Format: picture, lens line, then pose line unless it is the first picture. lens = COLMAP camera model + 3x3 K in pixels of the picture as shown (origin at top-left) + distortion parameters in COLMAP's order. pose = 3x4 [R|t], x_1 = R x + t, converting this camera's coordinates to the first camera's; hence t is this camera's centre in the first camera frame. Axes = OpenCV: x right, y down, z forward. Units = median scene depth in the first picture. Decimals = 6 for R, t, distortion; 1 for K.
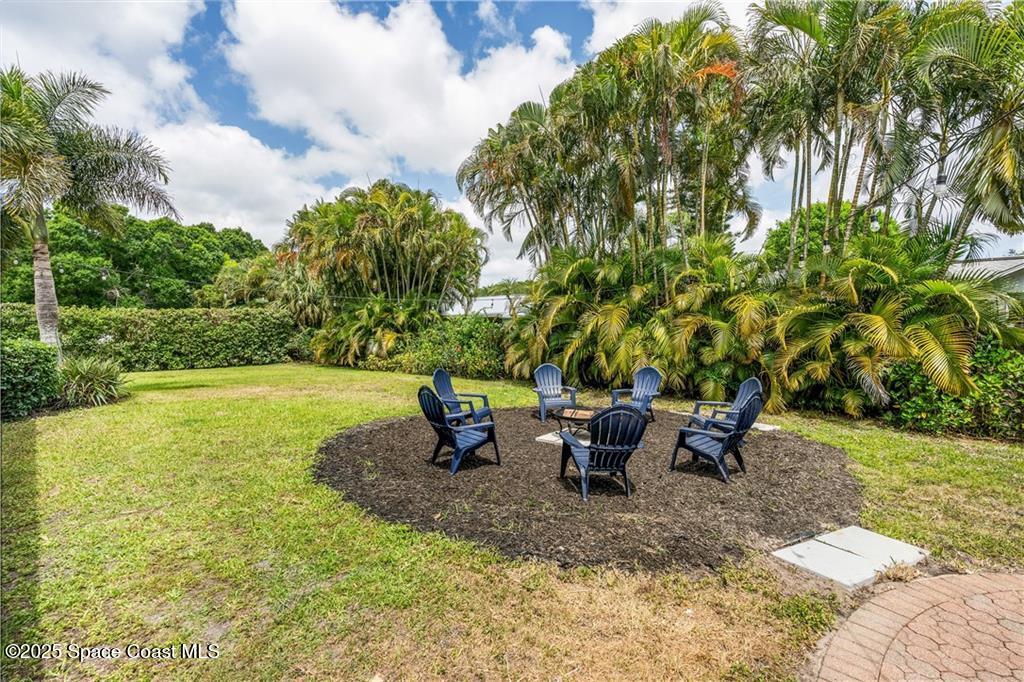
lens RADIAL K [[450.4, 0, 514.3], [0, 450.4, 345.1], [0, 0, 1]] dist [-0.001776, -0.000218]
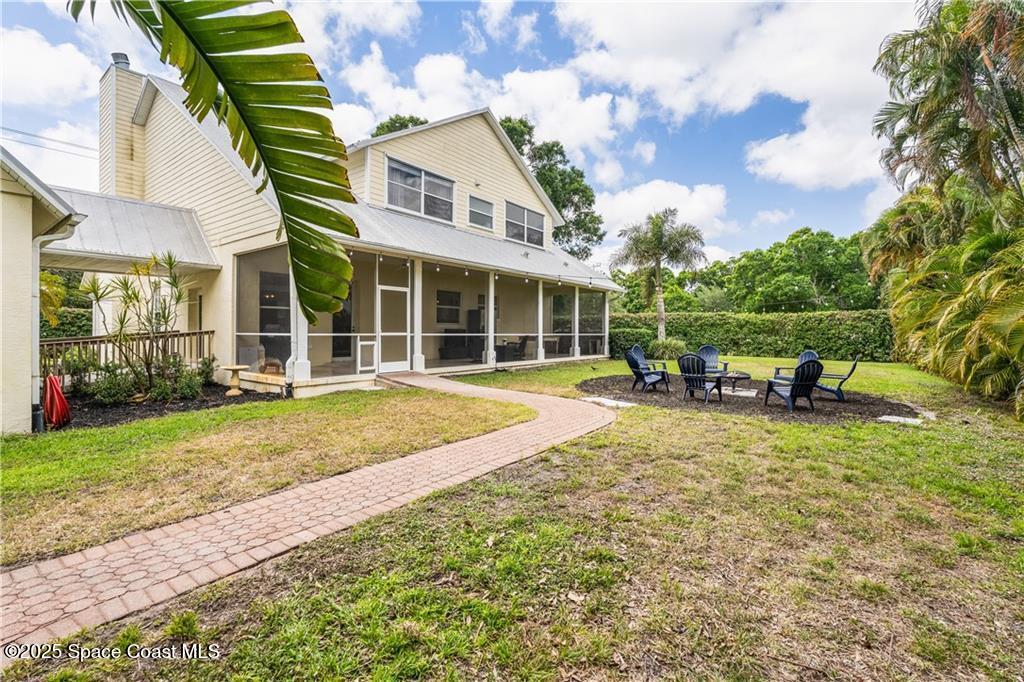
lens RADIAL K [[465.0, 0, 514.4], [0, 465.0, 346.0], [0, 0, 1]] dist [0.002598, 0.000245]
pose [[0.068742, 0.043011, -0.996707, 0.540554], [-0.044941, 0.998189, 0.039975, 0.000973], [0.996622, 0.042045, 0.070551, 0.059276]]
